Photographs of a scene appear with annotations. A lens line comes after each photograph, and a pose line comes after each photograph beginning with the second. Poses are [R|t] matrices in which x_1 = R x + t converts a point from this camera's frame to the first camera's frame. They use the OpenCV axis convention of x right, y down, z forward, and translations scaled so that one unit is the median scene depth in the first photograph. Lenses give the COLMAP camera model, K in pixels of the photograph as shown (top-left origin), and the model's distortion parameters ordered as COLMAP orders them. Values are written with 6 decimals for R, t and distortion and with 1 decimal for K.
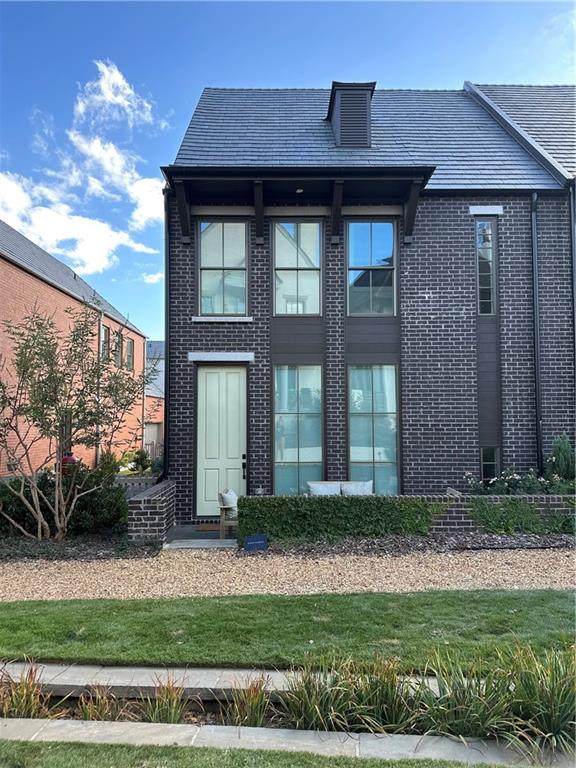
lens RADIAL K [[541.1, 0, 288.1], [0, 541.1, 385.1], [0, 0, 1]] dist [0.003233, 0.000141]
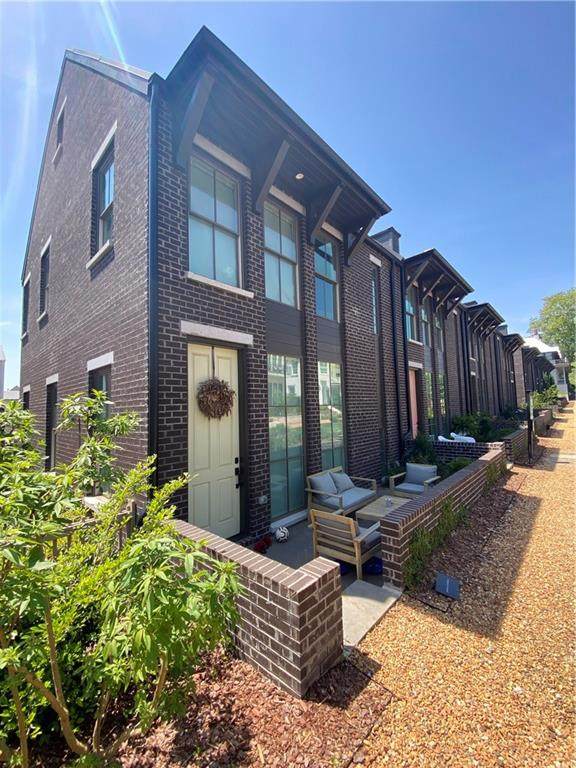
lens RADIAL K [[312.5, 0, 287.6], [0, 312.5, 384.4], [0, 0, 1]] dist [-0.001438, -0.000038]
pose [[0.672896, 0.038639, 0.738727, -0.384408], [-0.017323, 0.999184, -0.036482, 0.033871], [-0.739534, 0.011751, 0.673017, 0.629254]]
